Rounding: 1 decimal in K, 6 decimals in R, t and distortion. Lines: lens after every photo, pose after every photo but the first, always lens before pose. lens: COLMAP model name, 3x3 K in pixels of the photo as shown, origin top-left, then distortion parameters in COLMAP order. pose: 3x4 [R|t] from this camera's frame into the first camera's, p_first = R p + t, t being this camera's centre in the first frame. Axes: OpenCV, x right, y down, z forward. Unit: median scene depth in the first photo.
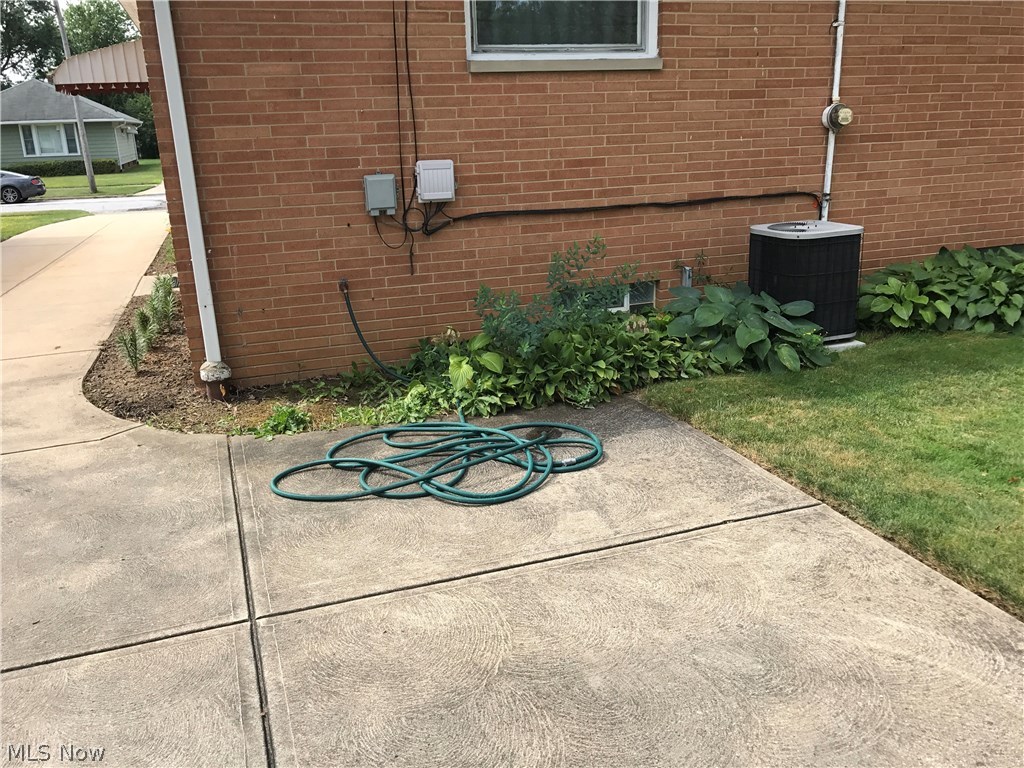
lens RADIAL K [[848.5, 0, 507.4], [0, 848.5, 383.8], [0, 0, 1]] dist [0.017505, -0.028740]
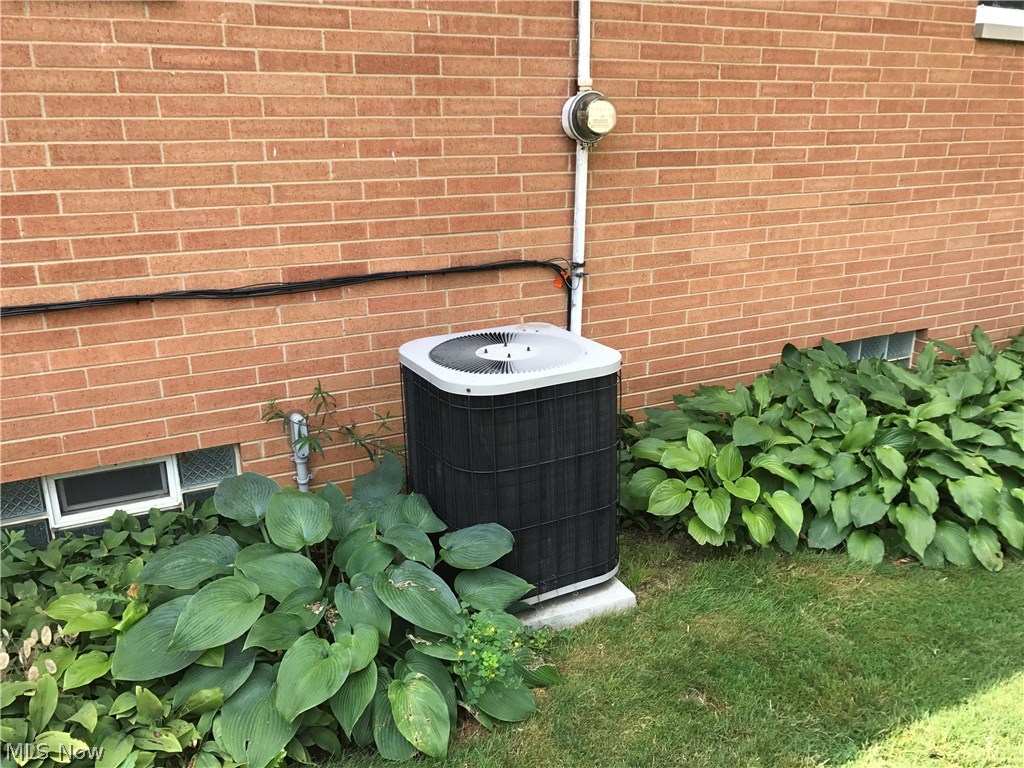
lens RADIAL K [[848.5, 0, 522.6], [0, 848.5, 385.4], [0, 0, 1]] dist [0.017505, -0.028740]
pose [[0.987039, -0.021853, 0.158985, 0.263486], [0.022170, 0.999754, -0.000221, -0.152540], [-0.158941, 0.003743, 0.987281, 0.498887]]
